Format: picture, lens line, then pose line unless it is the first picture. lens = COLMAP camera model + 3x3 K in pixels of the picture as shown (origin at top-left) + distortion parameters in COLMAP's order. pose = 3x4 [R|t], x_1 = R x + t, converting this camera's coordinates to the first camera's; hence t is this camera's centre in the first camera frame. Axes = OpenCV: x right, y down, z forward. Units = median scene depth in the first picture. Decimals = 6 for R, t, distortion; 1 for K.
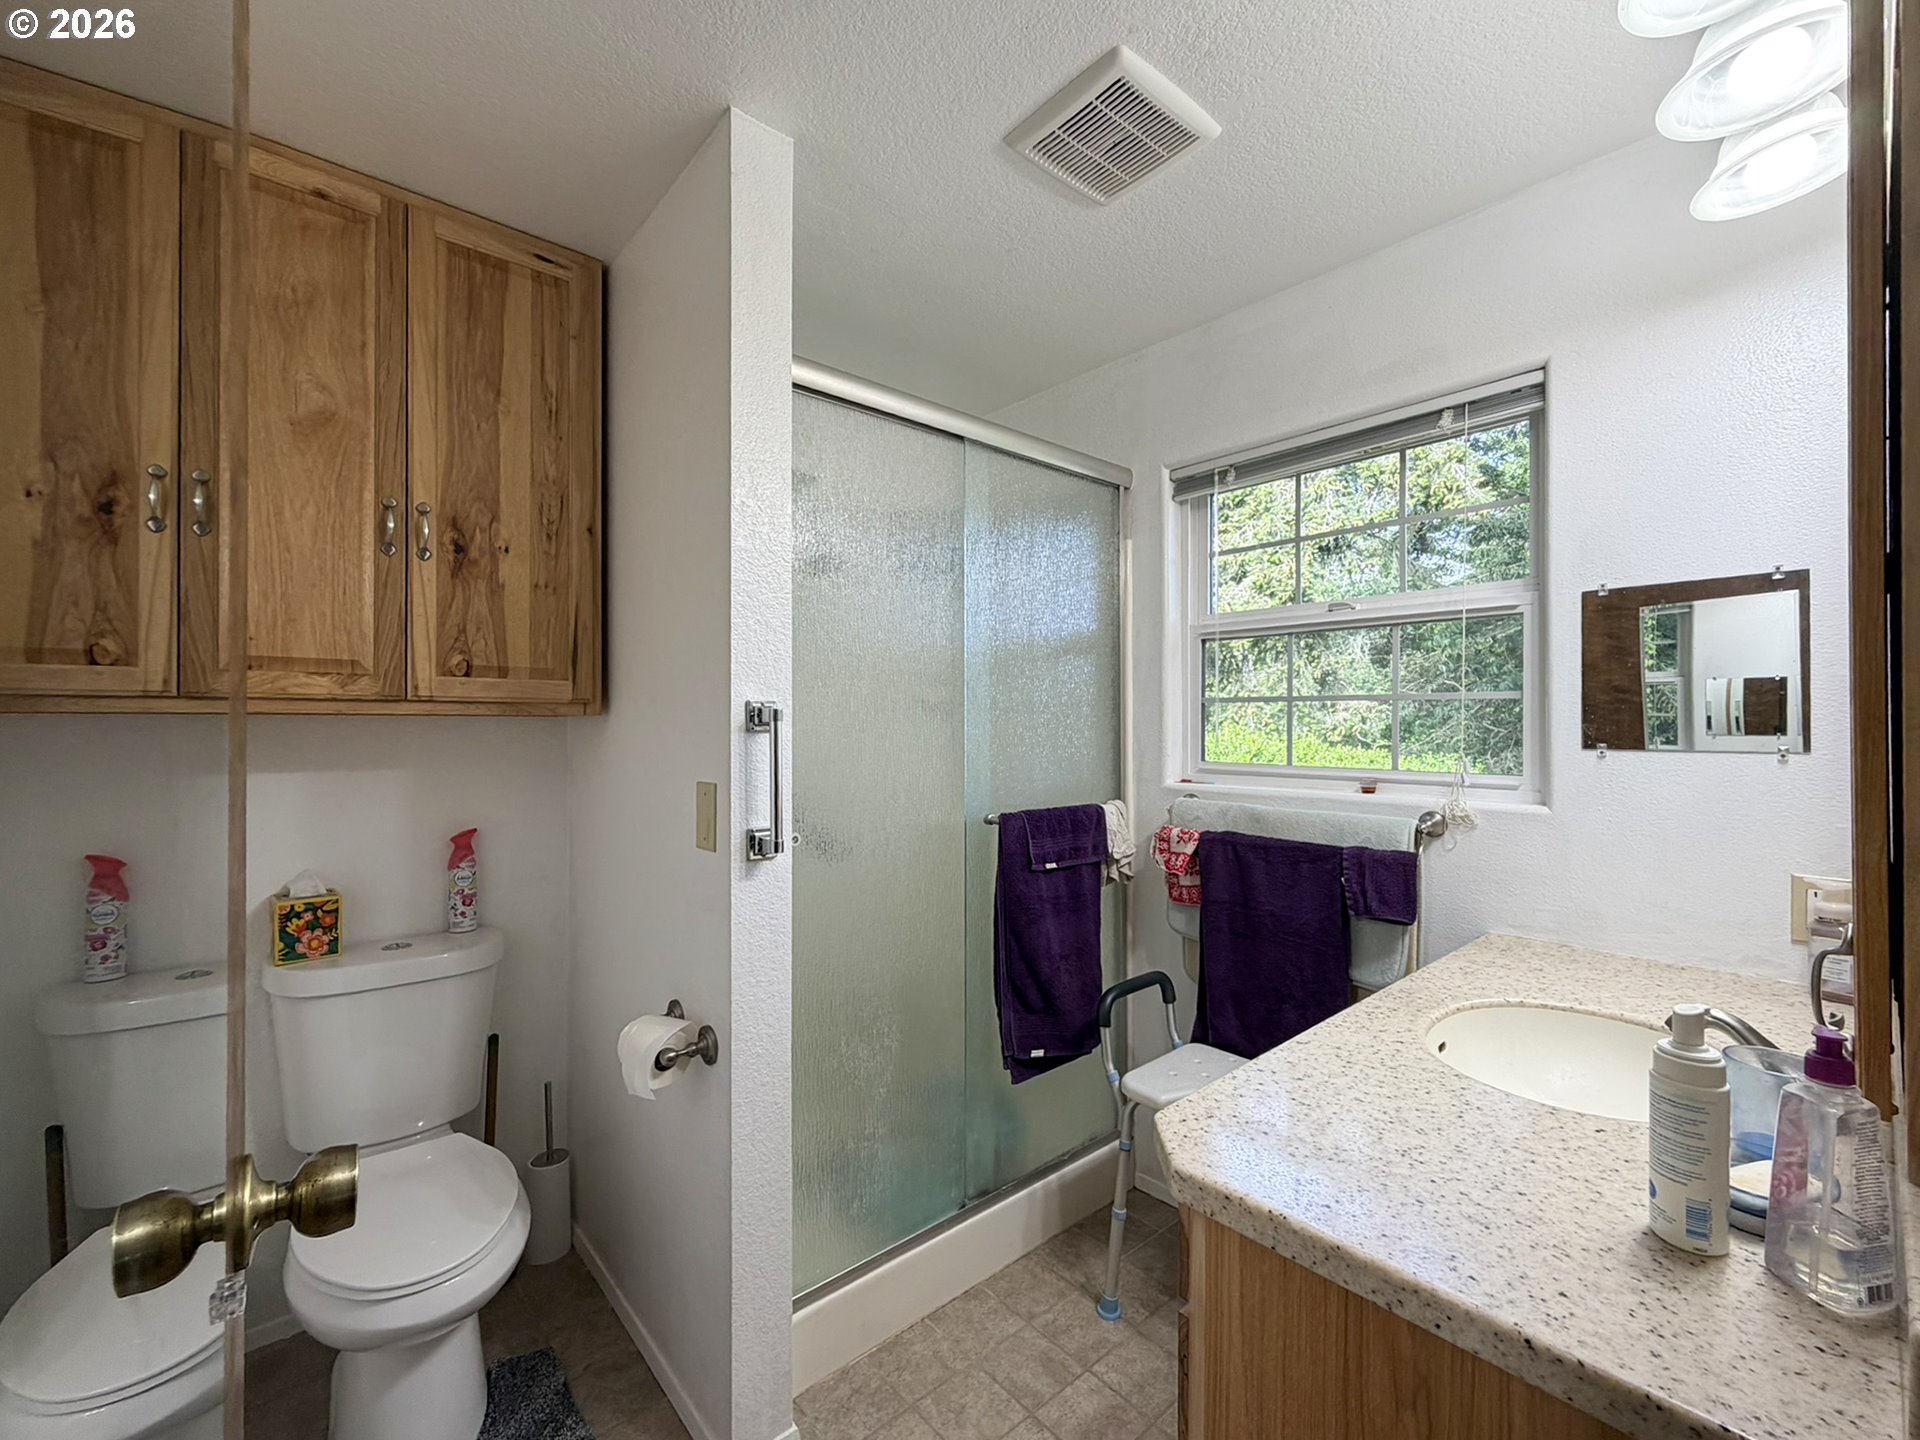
lens RADIAL K [[823.8, 0, 960.0], [0, 823.8, 720.0], [0, 0, 1]] dist [0.001131, 0.000106]
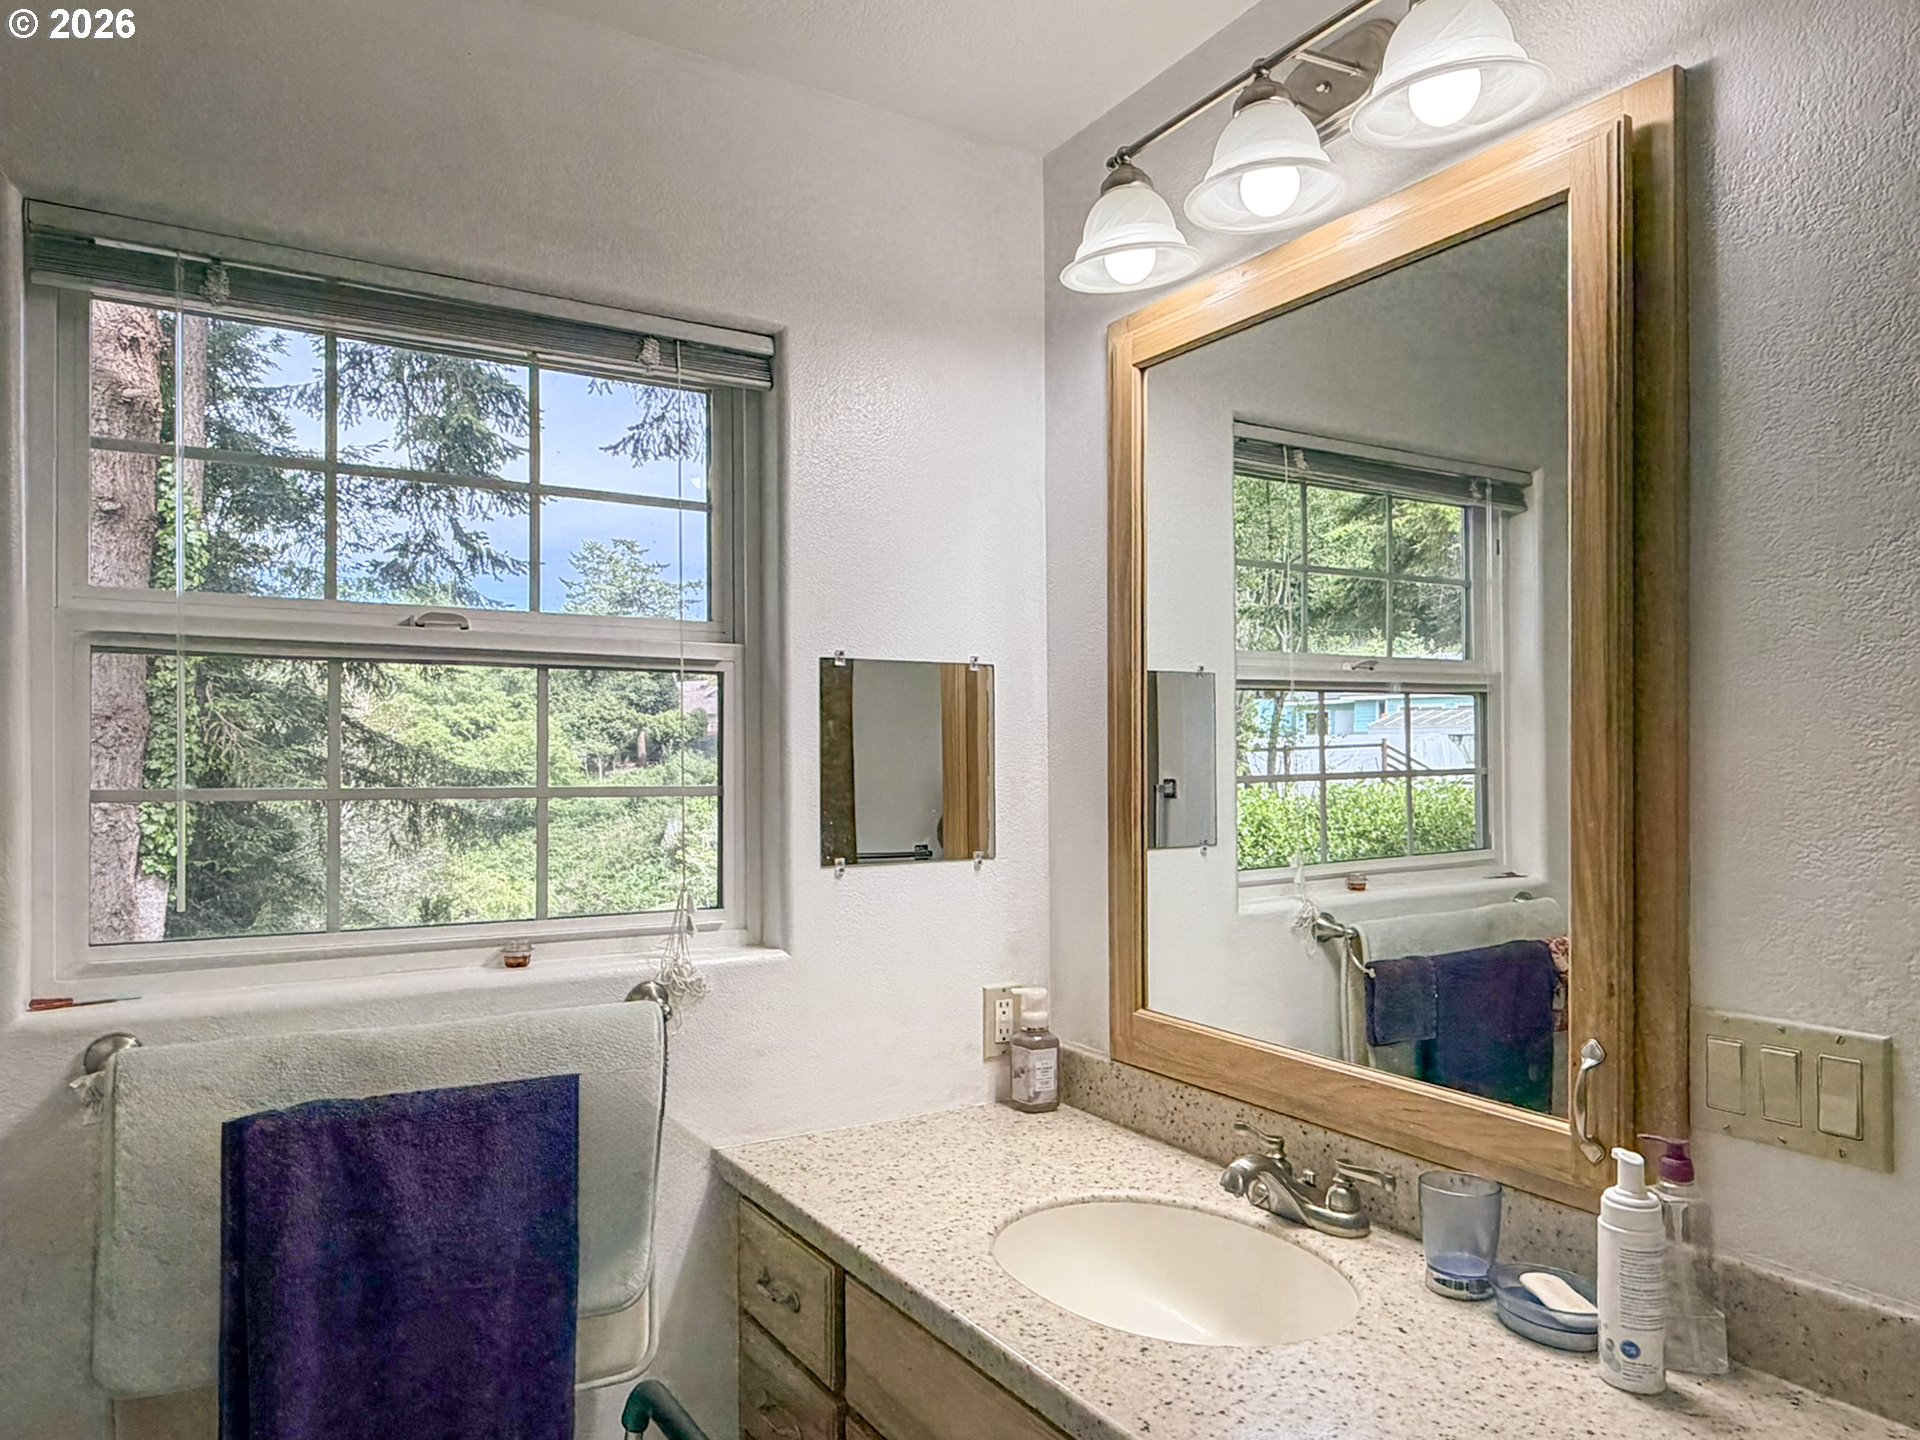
lens RADIAL K [[1256.6, 0, 954.9], [0, 1256.6, 754.3], [0, 0, 1]] dist [0.002287, 0.001261]
pose [[0.168826, 0.005674, 0.985629, -0.359349], [-0.001883, 0.999983, -0.005434, -0.062619], [-0.985644, -0.000939, 0.168834, 0.700976]]
